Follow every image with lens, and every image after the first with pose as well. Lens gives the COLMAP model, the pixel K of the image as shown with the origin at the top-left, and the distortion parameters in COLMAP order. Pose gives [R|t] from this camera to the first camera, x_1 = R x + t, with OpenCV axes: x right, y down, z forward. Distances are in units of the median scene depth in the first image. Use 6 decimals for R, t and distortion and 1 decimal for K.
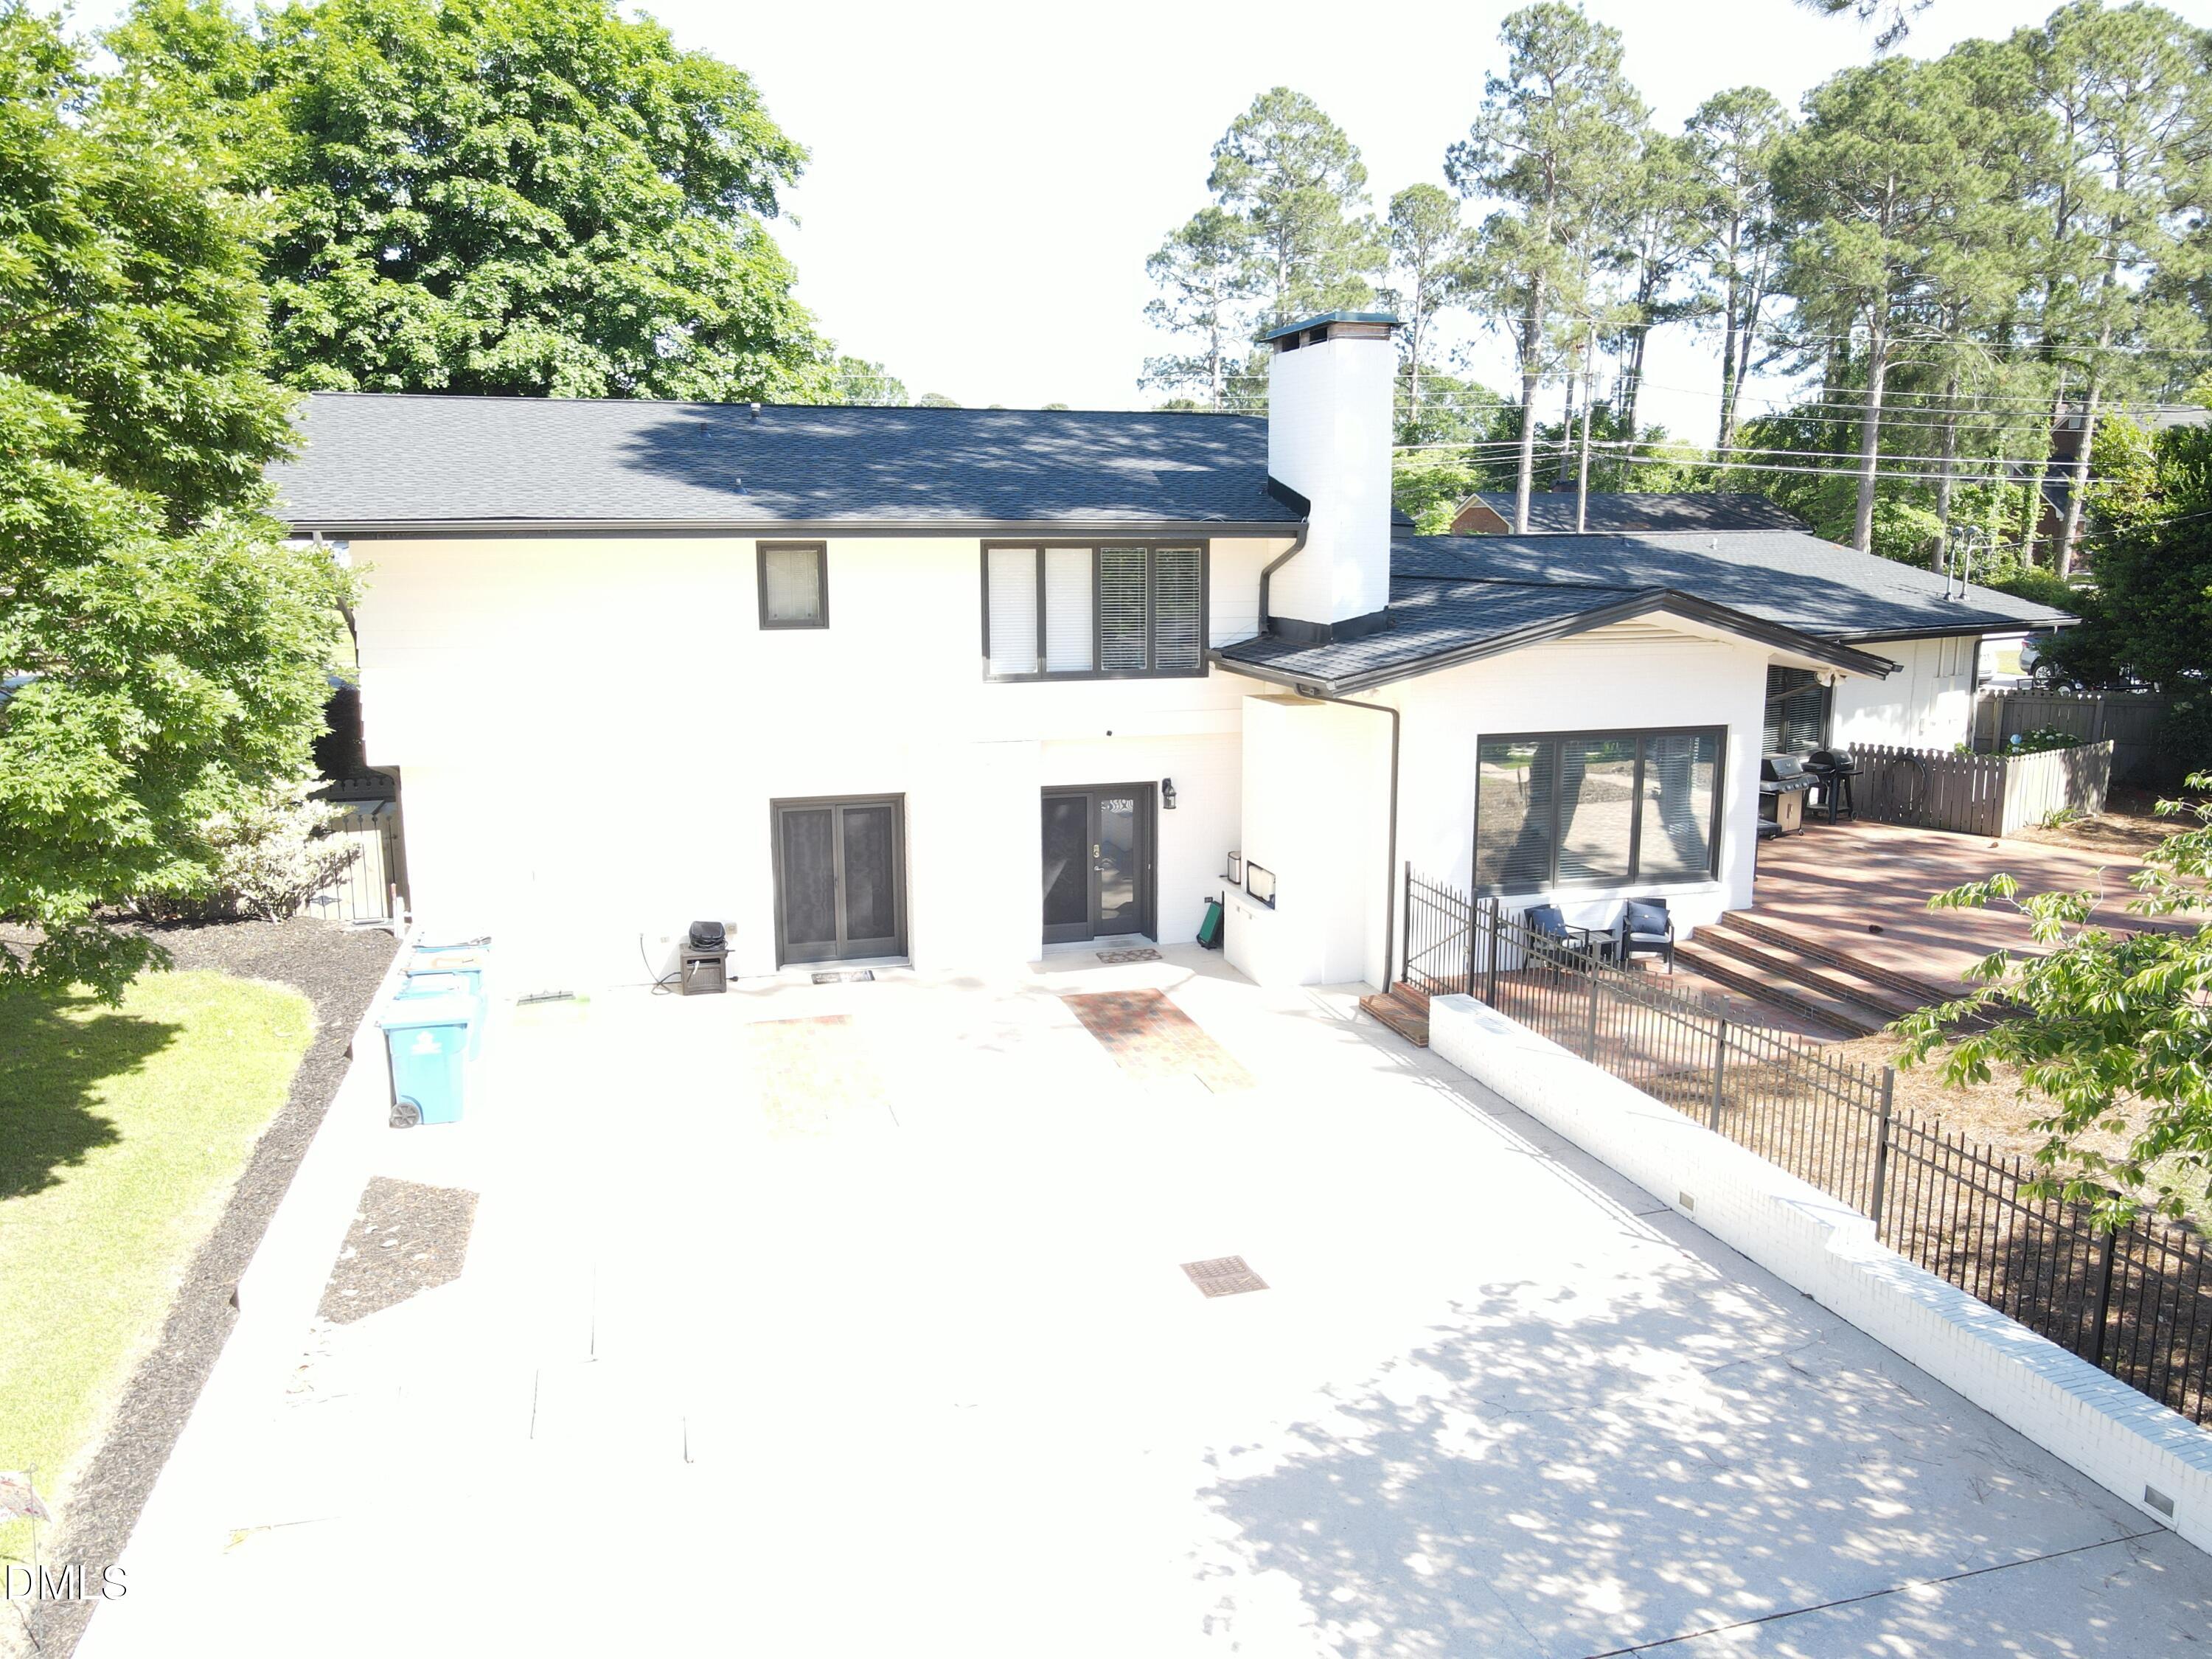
lens RADIAL K [[1610.7, 0, 1121.1], [0, 1610.7, 833.8], [0, 0, 1]] dist [0.005632, 0.015303]
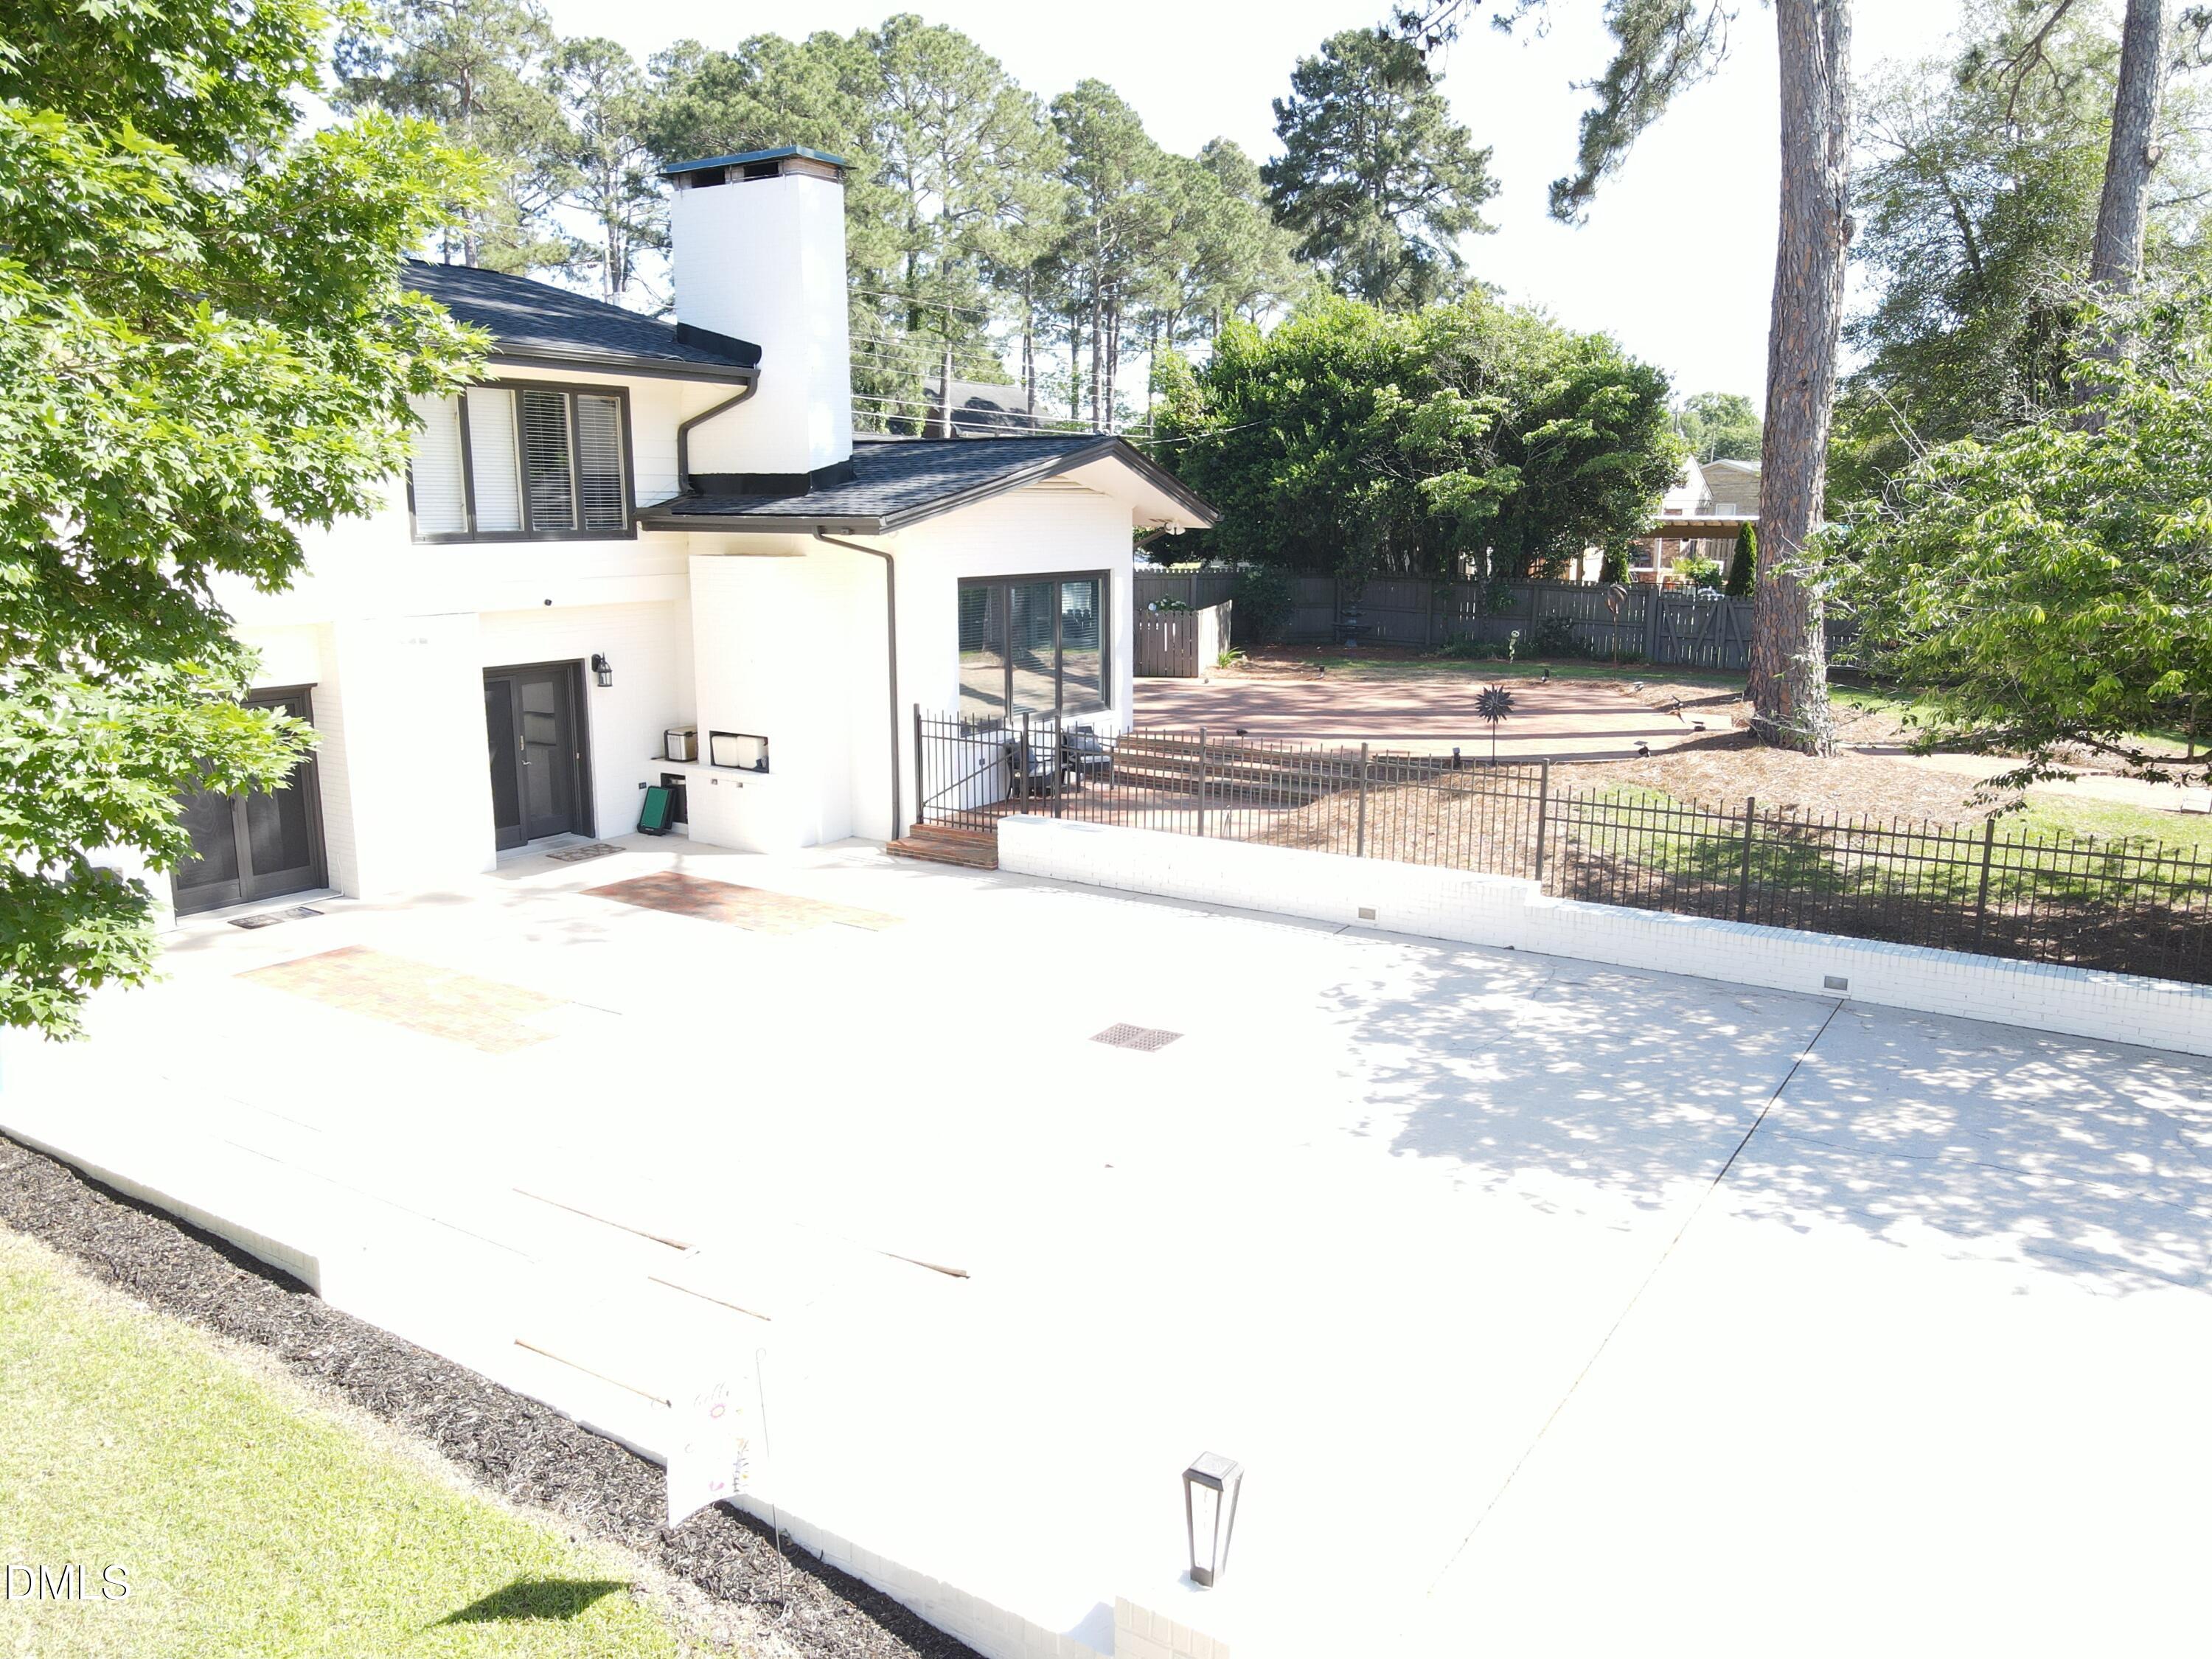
lens RADIAL K [[1610.7, 0, 1123.3], [0, 1610.7, 838.2], [0, 0, 1]] dist [0.005632, 0.015303]
pose [[0.759421, -0.130397, 0.637398, -0.351681], [0.117768, 0.991076, 0.062438, 0.048285], [-0.639852, 0.027648, 0.768000, 0.119703]]
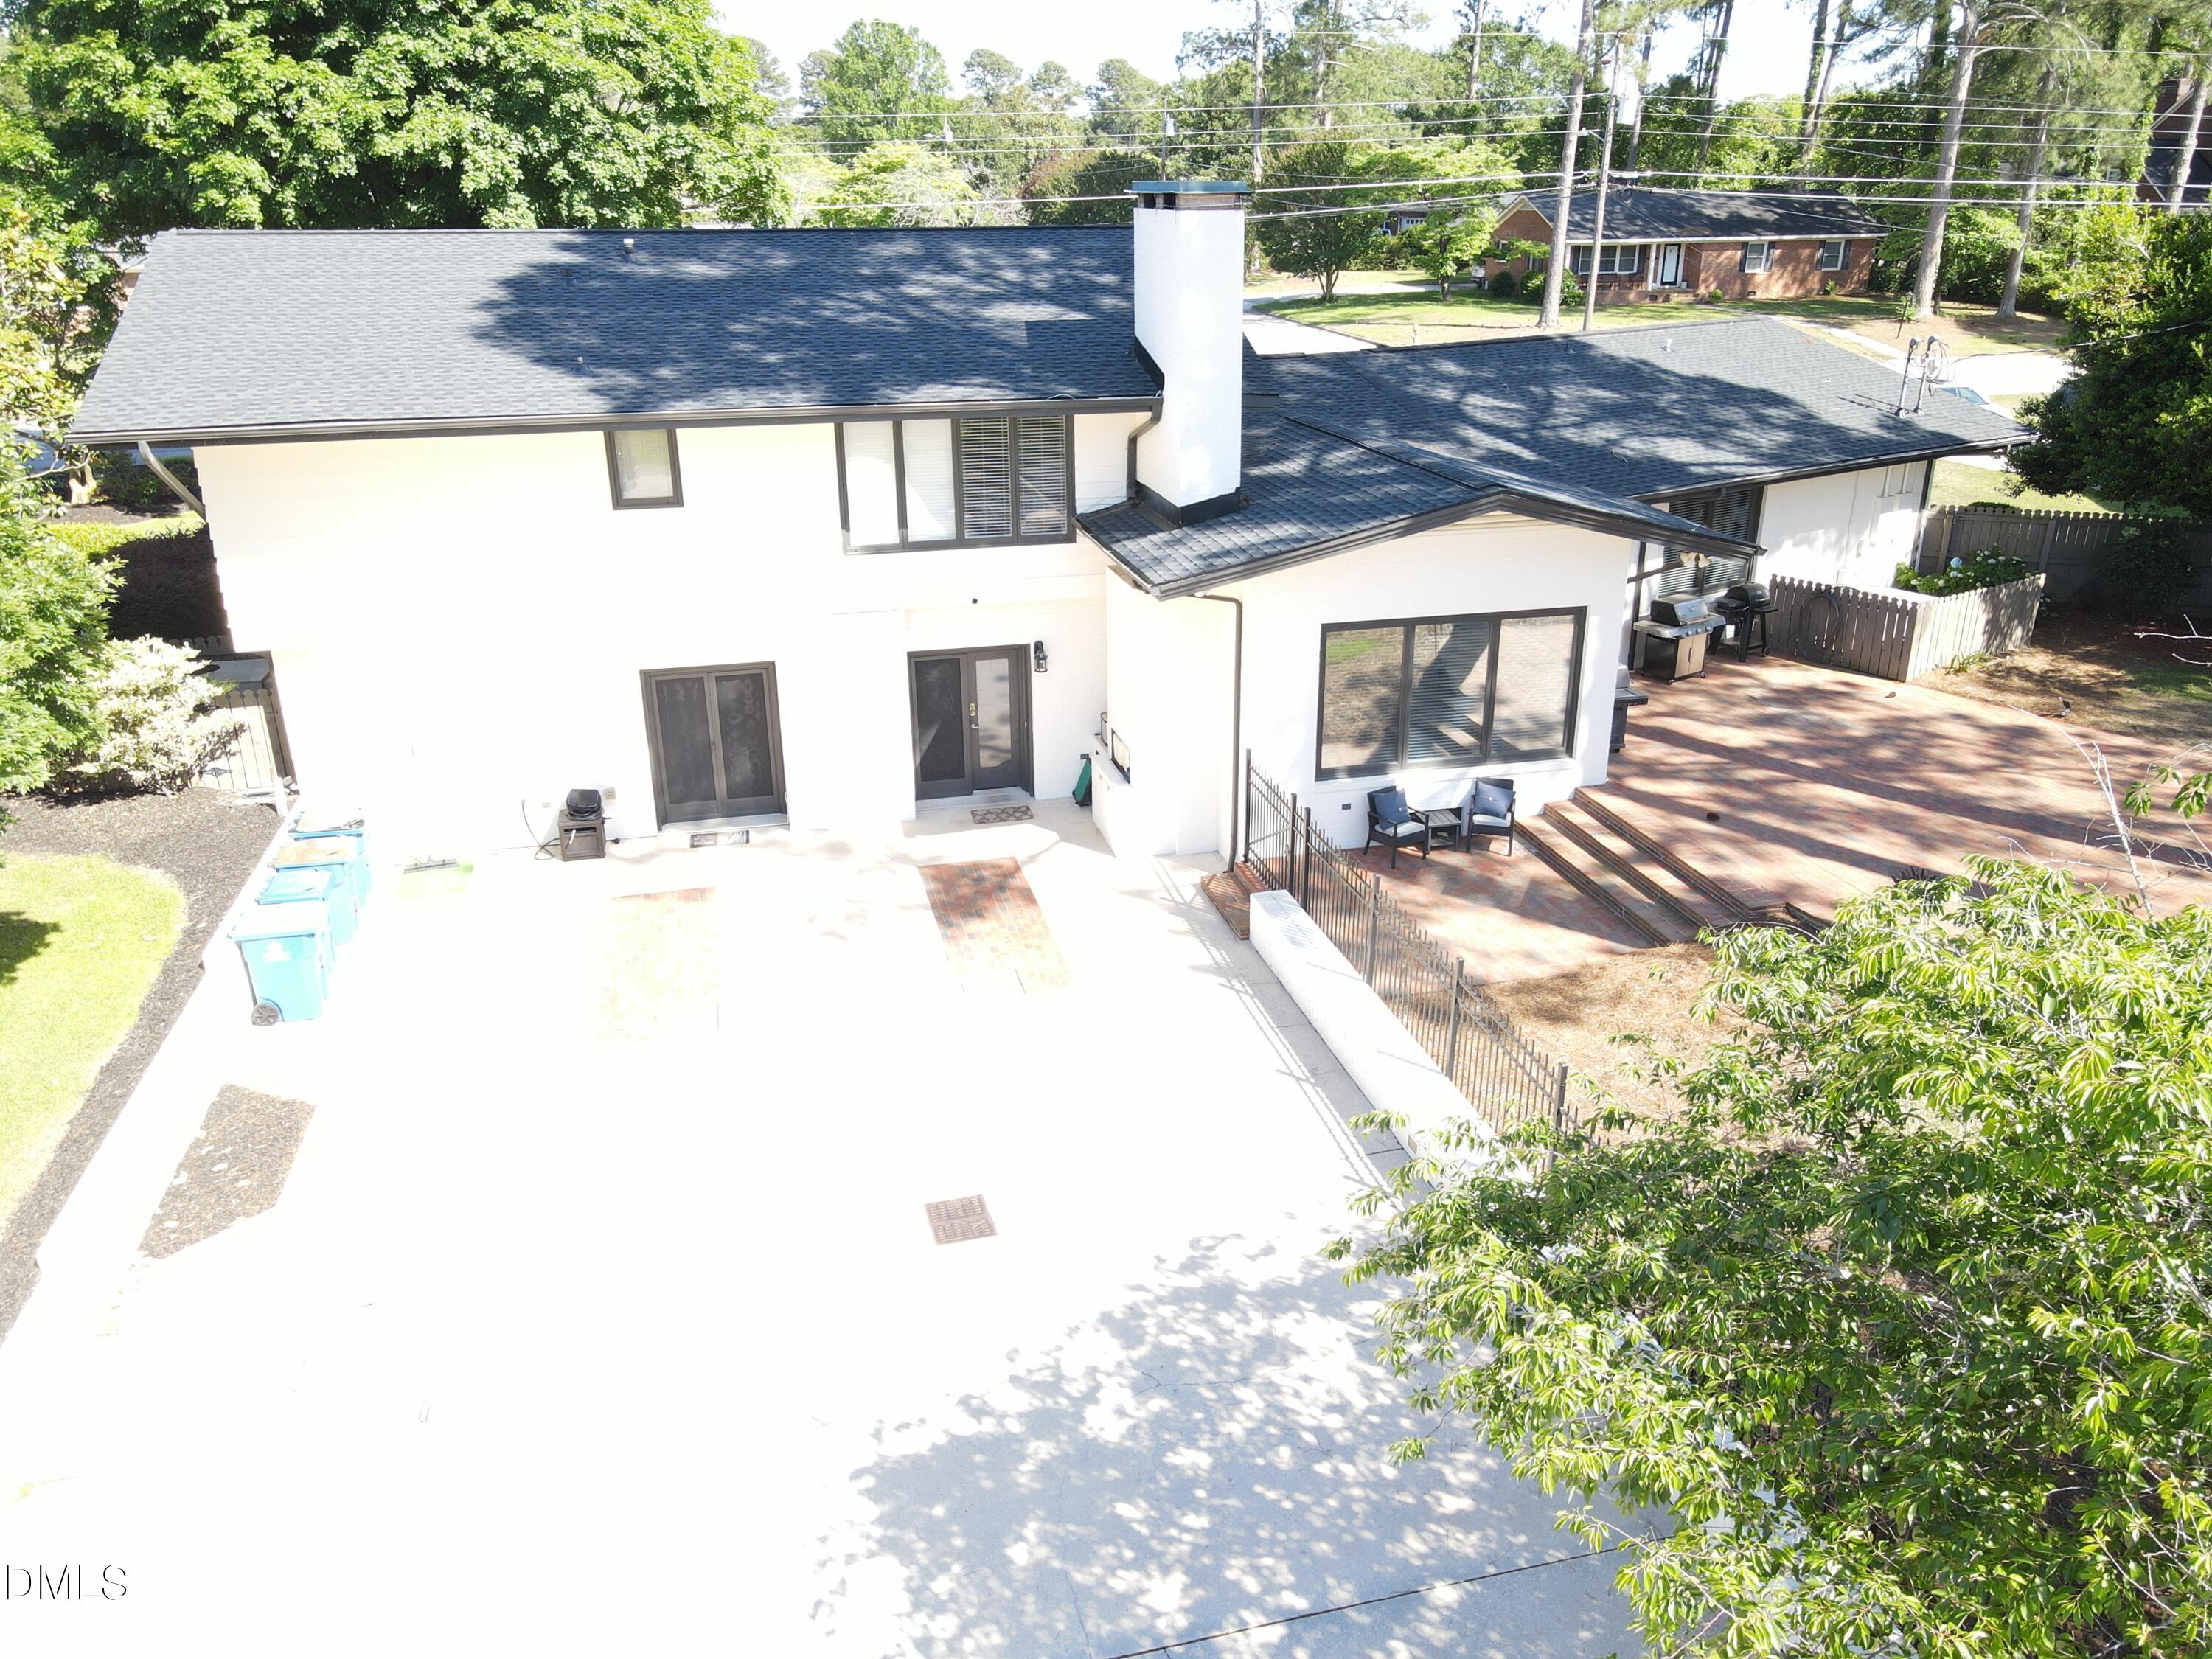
lens RADIAL K [[1610.7, 0, 1120.4], [0, 1610.7, 826.3], [0, 0, 1]] dist [0.005632, 0.015303]
pose [[0.999072, 0.012958, -0.041076, 0.126903], [-0.004976, 0.982012, 0.188750, -0.115844], [0.042783, -0.188371, 0.981166, -0.010242]]
